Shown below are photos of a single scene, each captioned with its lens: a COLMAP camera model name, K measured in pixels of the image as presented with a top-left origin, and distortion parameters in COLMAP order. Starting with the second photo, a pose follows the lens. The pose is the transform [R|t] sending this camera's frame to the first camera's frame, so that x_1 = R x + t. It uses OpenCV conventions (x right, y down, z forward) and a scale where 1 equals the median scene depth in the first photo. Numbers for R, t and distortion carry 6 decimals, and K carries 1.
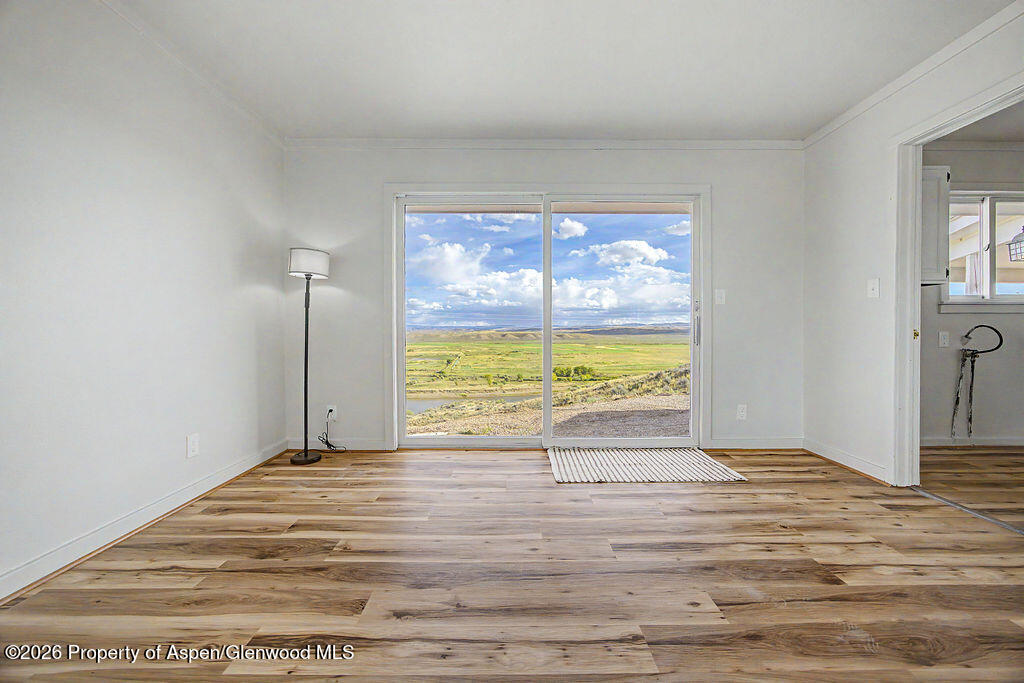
lens RADIAL K [[390.4, 0, 508.5], [0, 390.4, 341.3], [0, 0, 1]] dist [-0.012016, 0.000170]
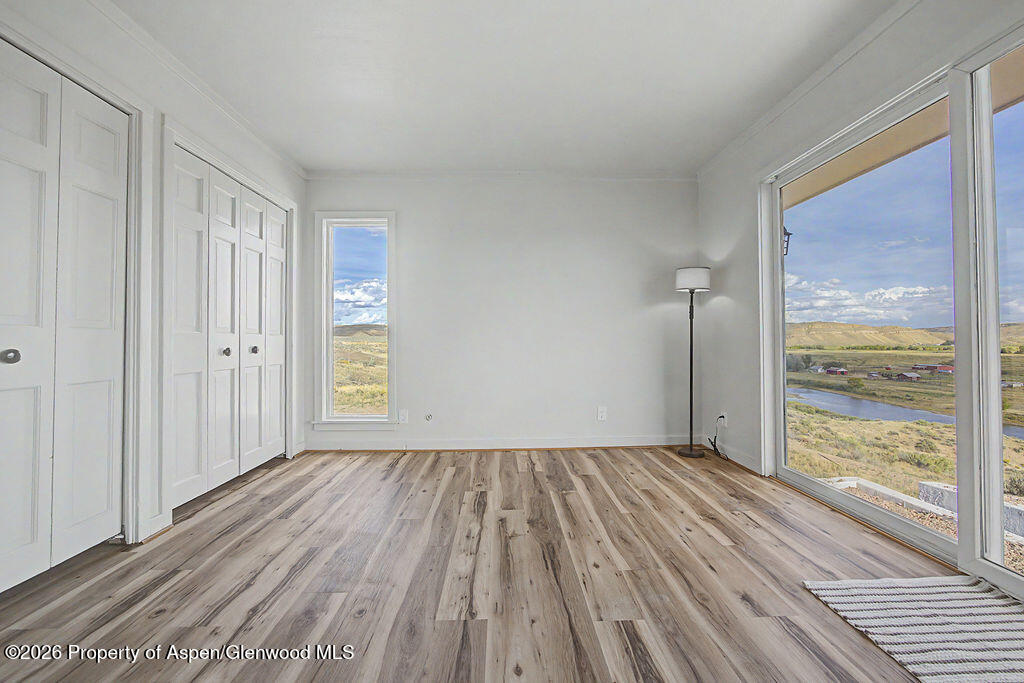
lens RADIAL K [[399.3, 0, 511.8], [0, 399.3, 339.5], [0, 0, 1]] dist [-0.031266, 0.010040]
pose [[0.035842, -0.010340, -0.999304, 0.732485], [-0.008748, 0.999905, -0.010660, -0.011632], [0.999319, 0.009124, 0.035748, 0.524214]]
